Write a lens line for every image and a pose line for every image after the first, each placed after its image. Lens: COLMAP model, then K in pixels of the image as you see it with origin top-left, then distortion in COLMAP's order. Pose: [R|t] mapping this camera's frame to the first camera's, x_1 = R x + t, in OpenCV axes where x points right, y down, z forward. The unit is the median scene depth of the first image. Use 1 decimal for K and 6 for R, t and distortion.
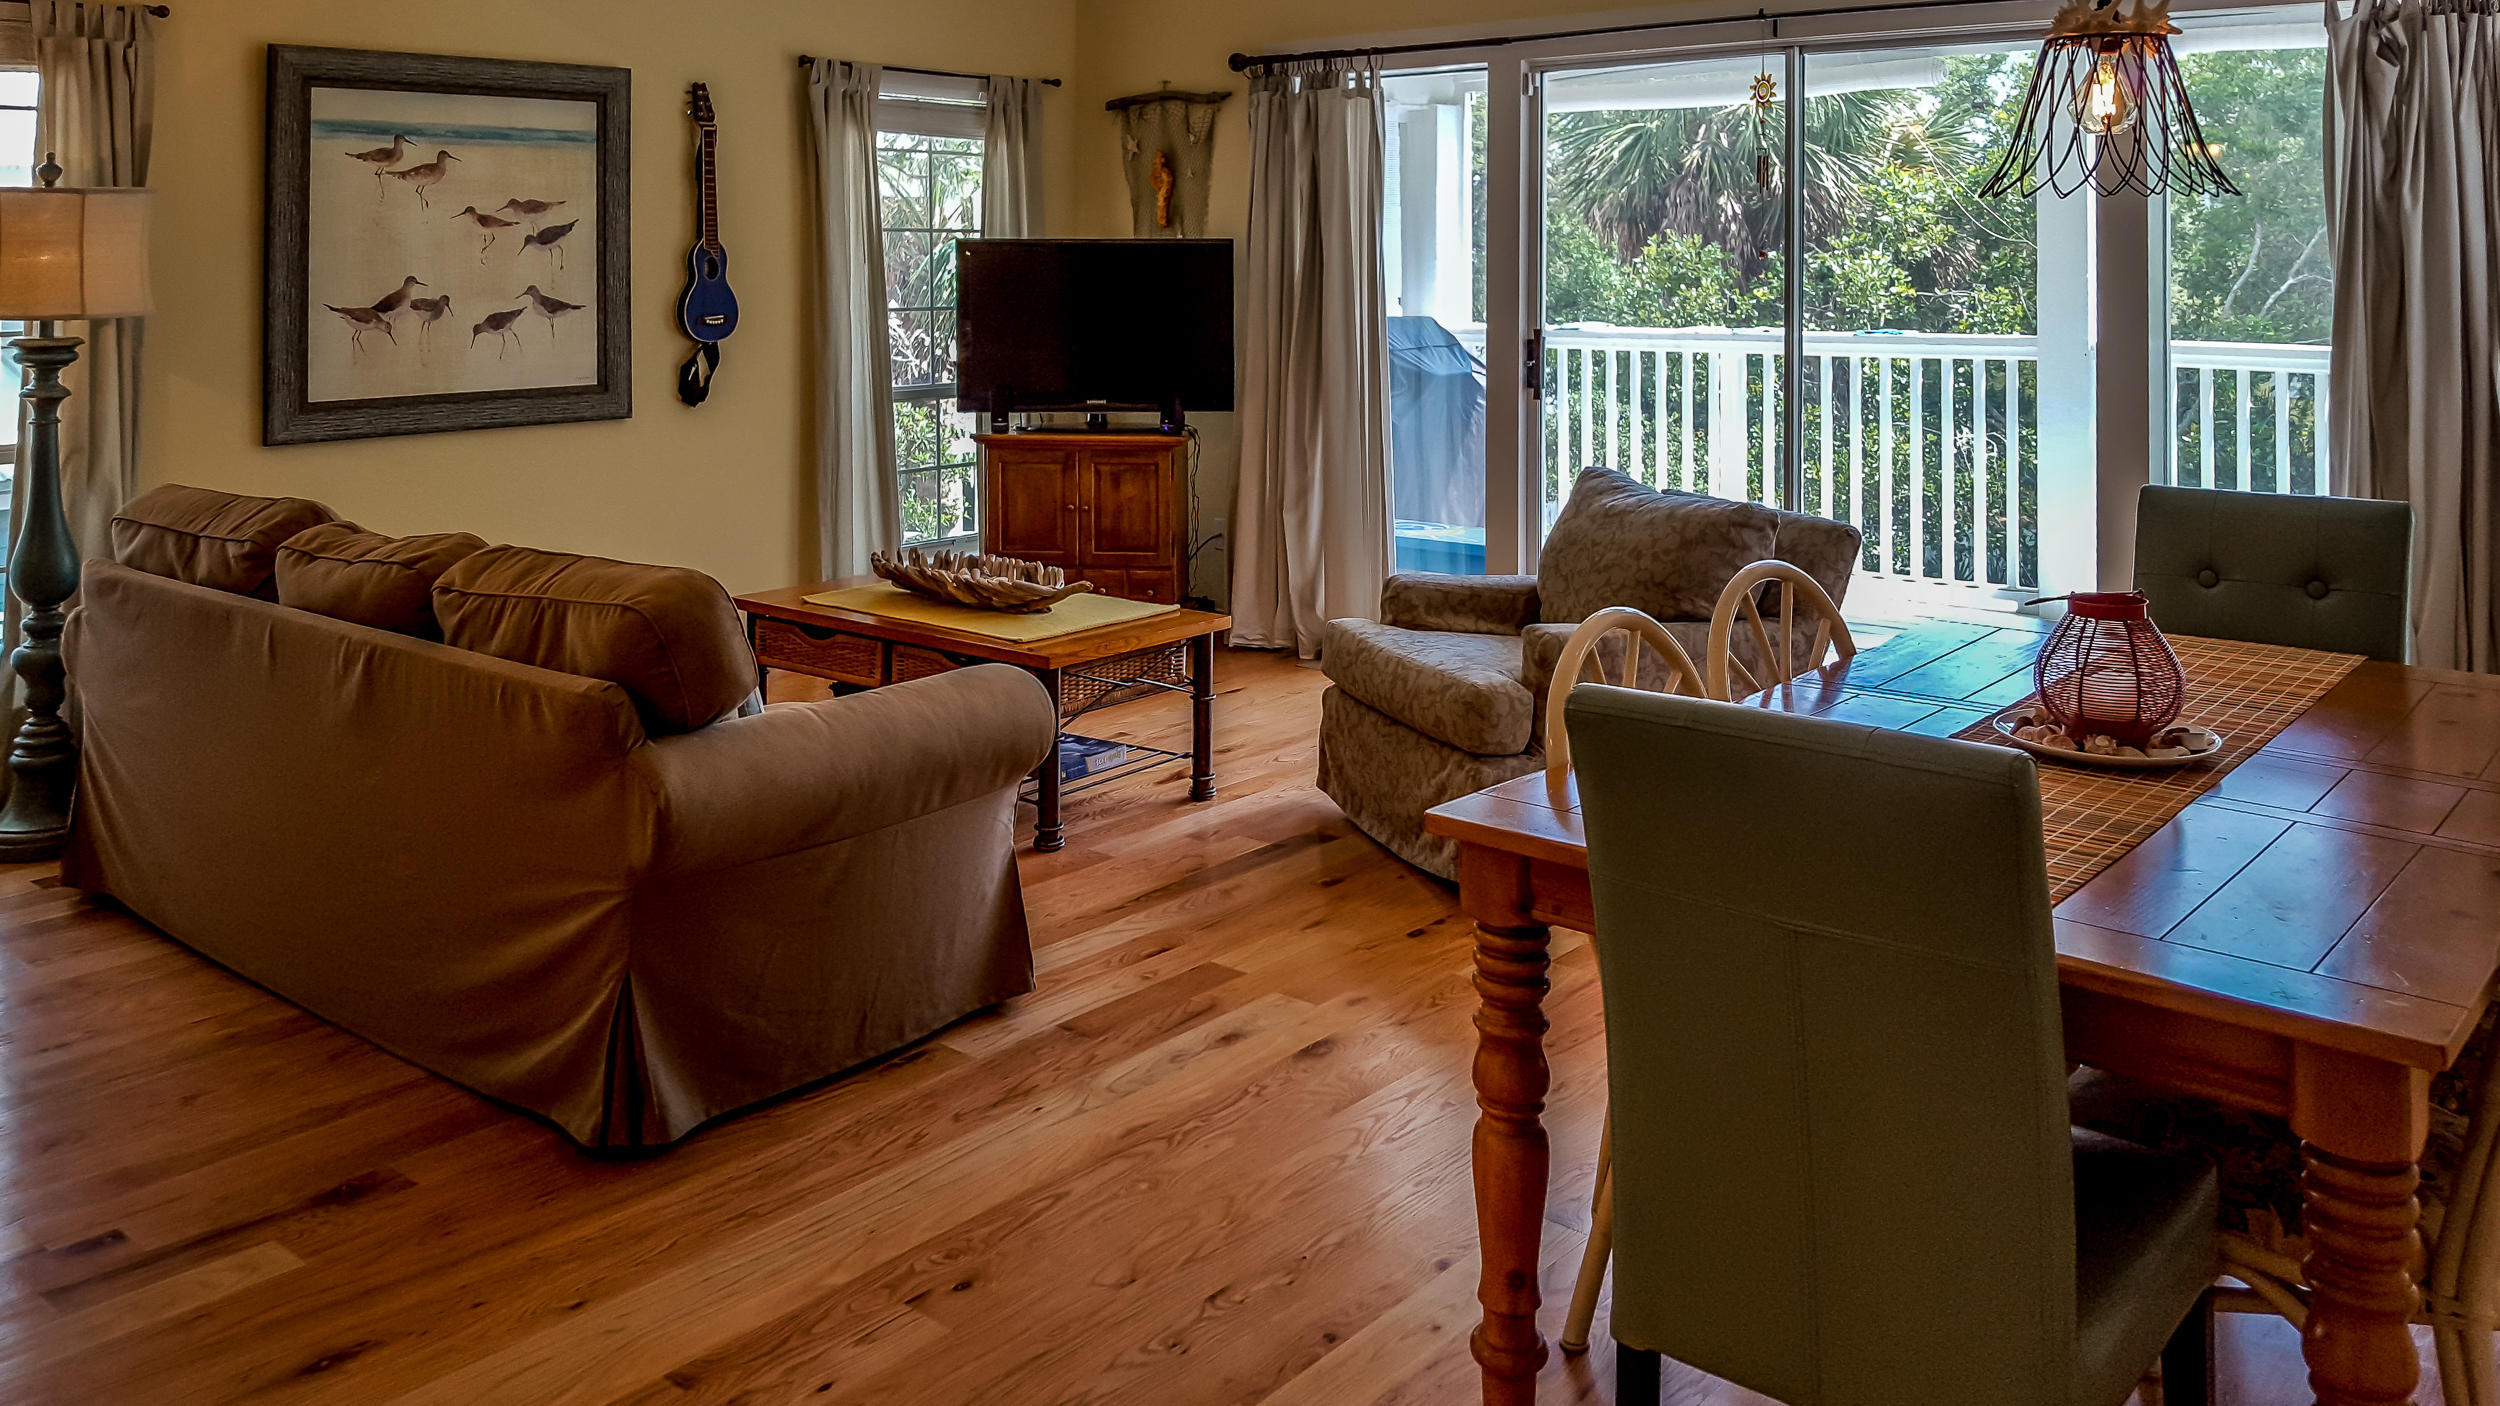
lens RADIAL K [[2000.0, 0, 1246.8], [0, 2000.0, 267.0], [0, 0, 1]] dist [0.063841, -0.064528]
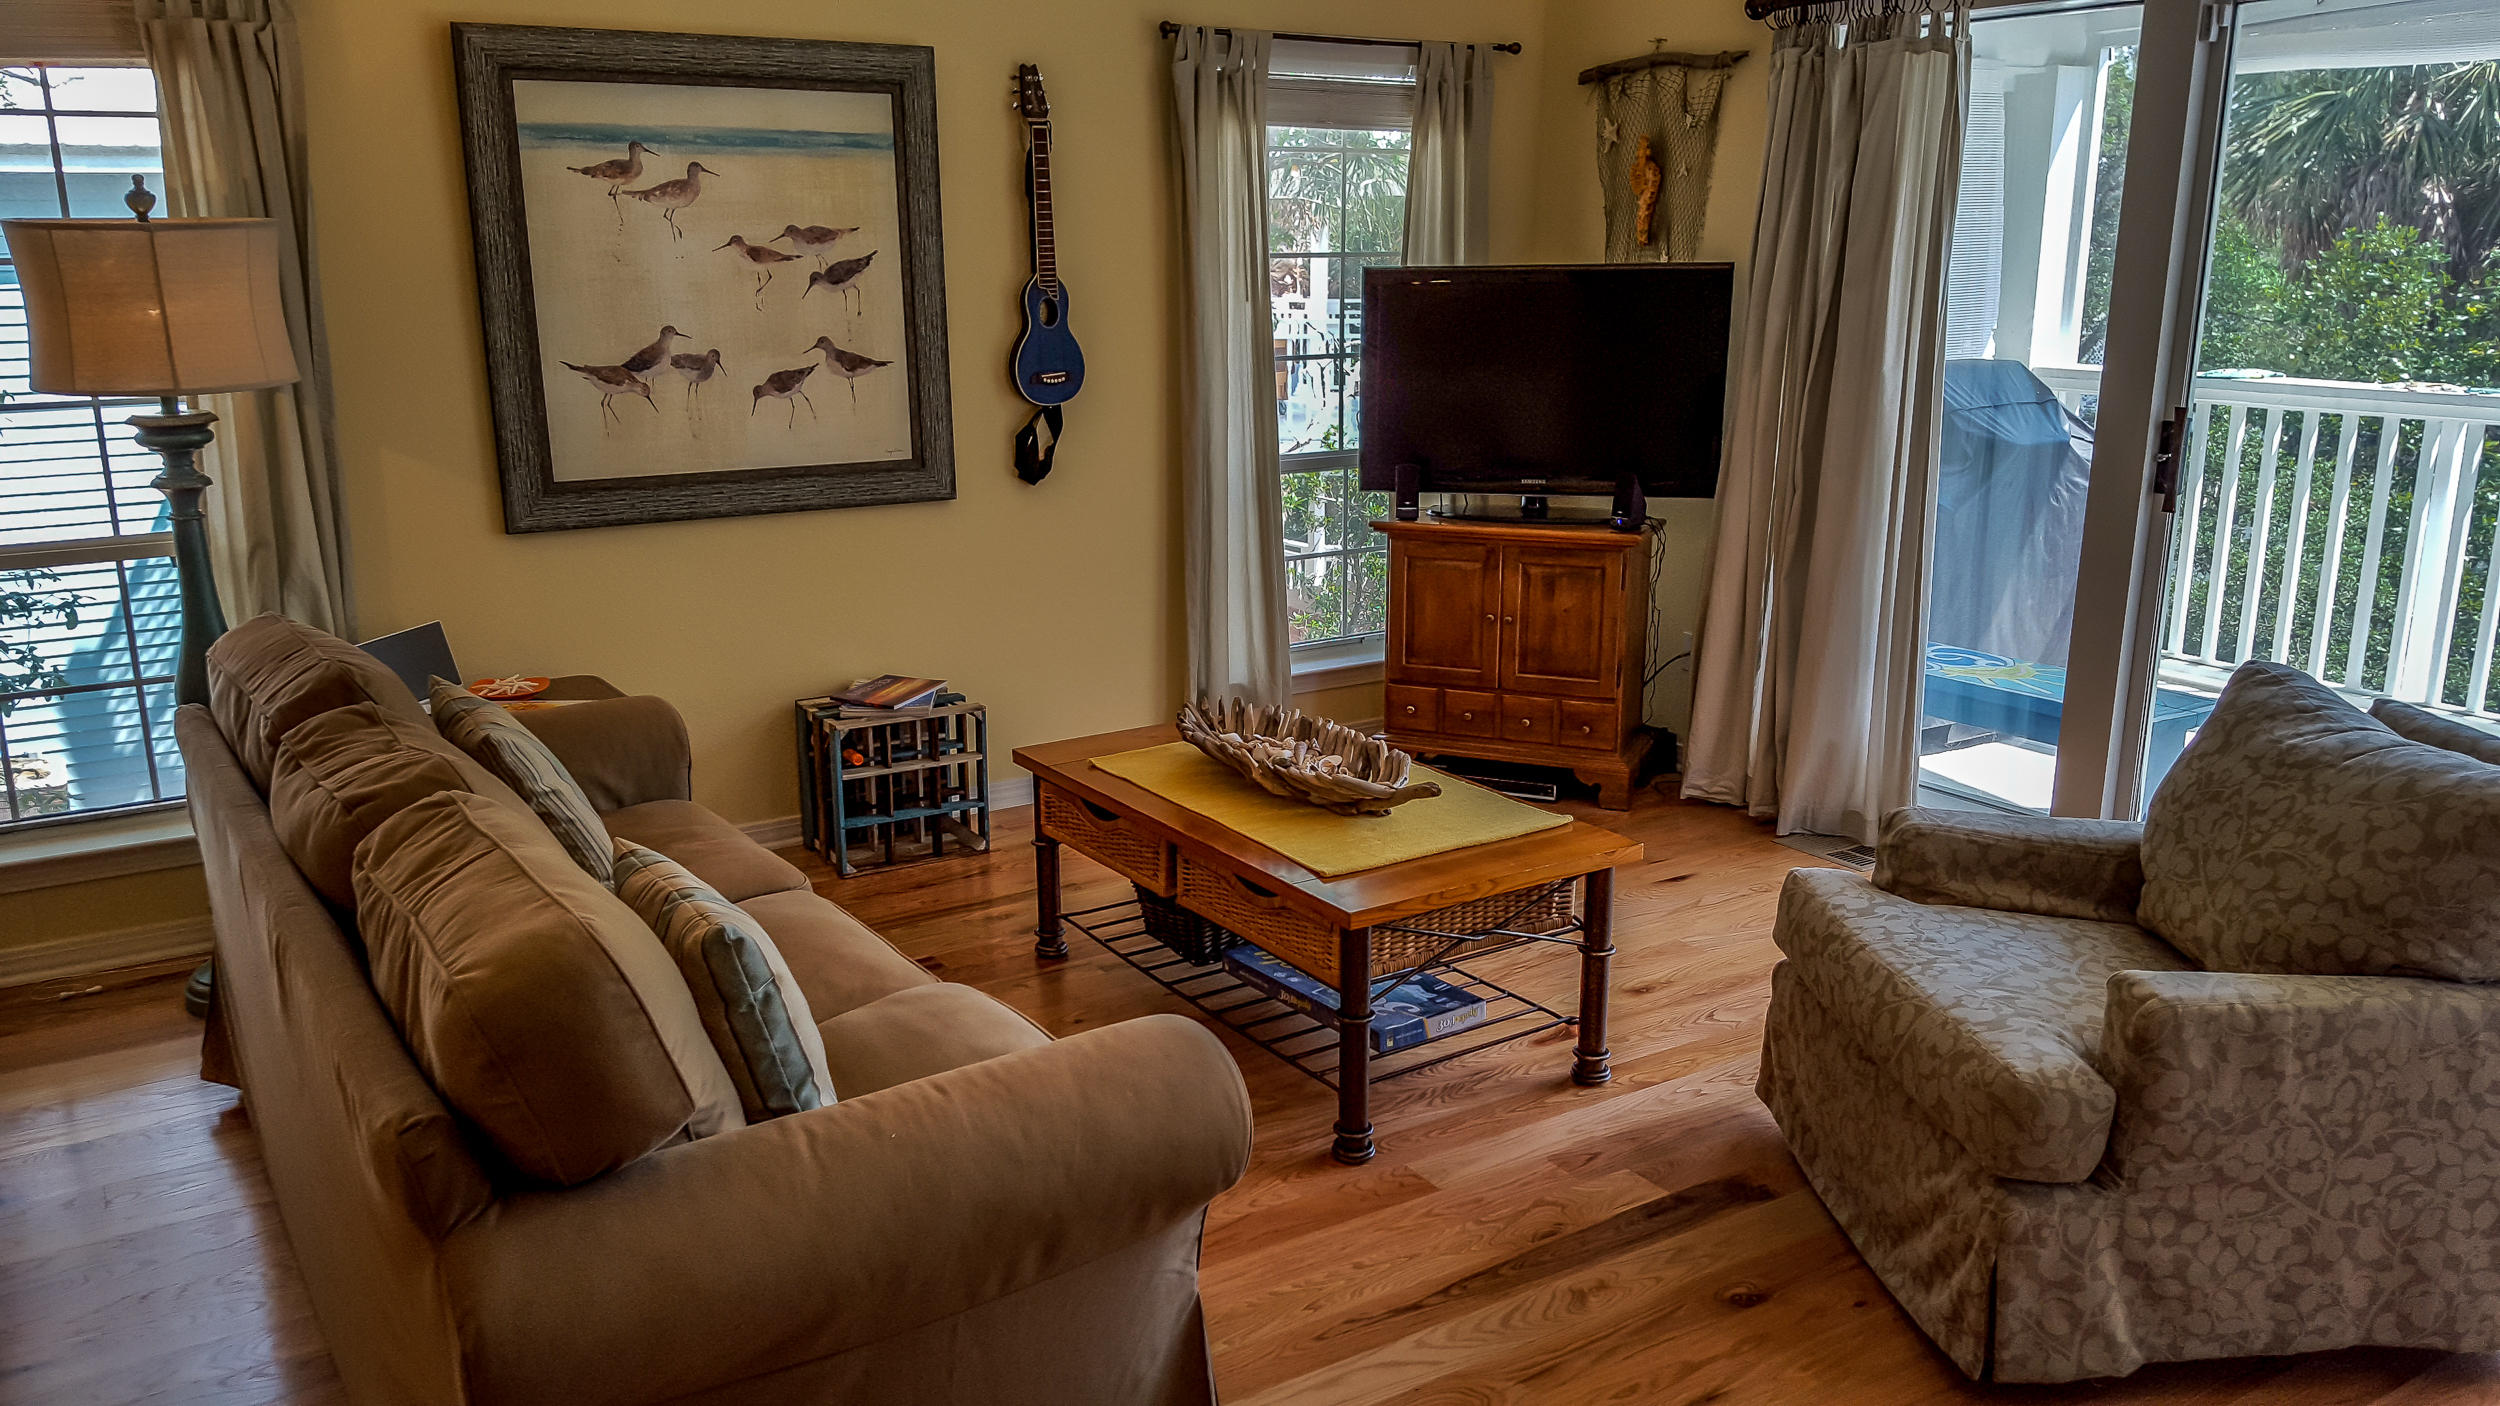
lens RADIAL K [[1839.6, 0, 1238.2], [0, 1839.6, 737.4], [0, 0, 1]] dist [0.176404, -0.289501]
pose [[0.955648, 0.070018, -0.286067, 0.033689], [0.003730, 0.968372, 0.249483, -0.021521], [0.294488, -0.239485, 0.925162, 0.311707]]
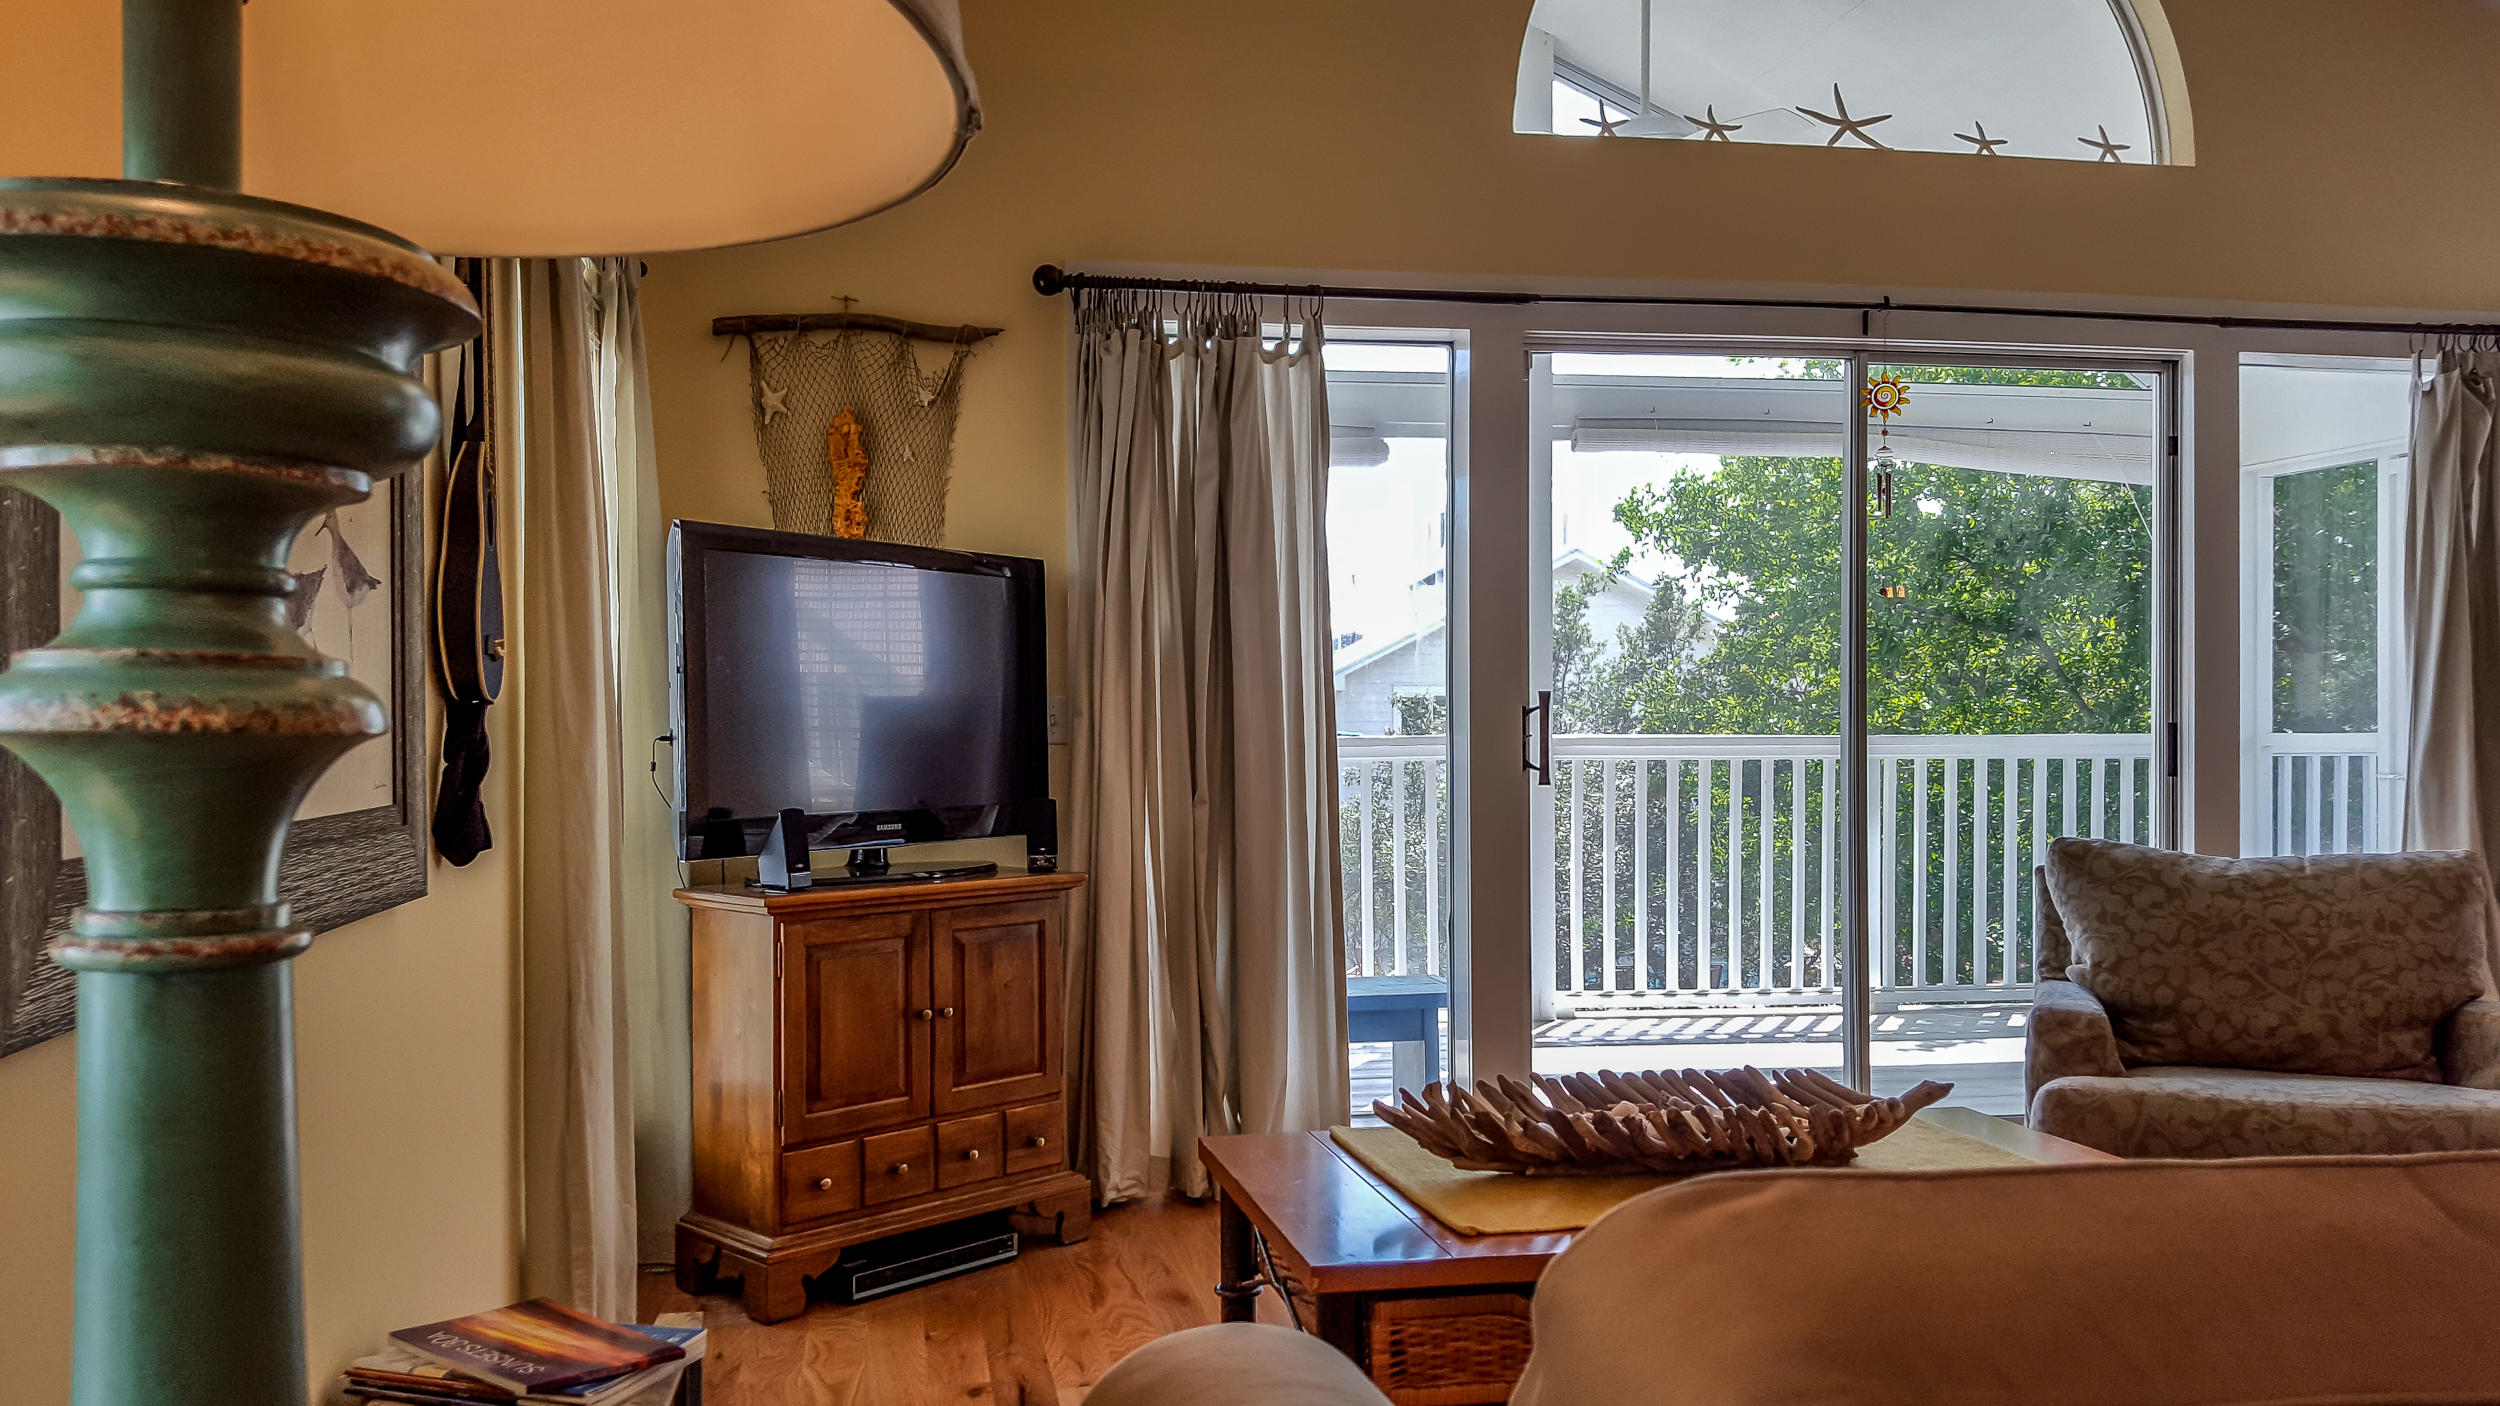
lens RADIAL K [[1901.5, 0, 1238.7], [0, 1901.5, 754.0], [0, 0, 1]] dist [0.184554, -0.420031]
pose [[0.622233, -0.016064, 0.782667, -0.518154], [0.012775, 0.999865, 0.010365, 0.048148], [-0.782728, 0.003549, 0.622354, 0.678666]]
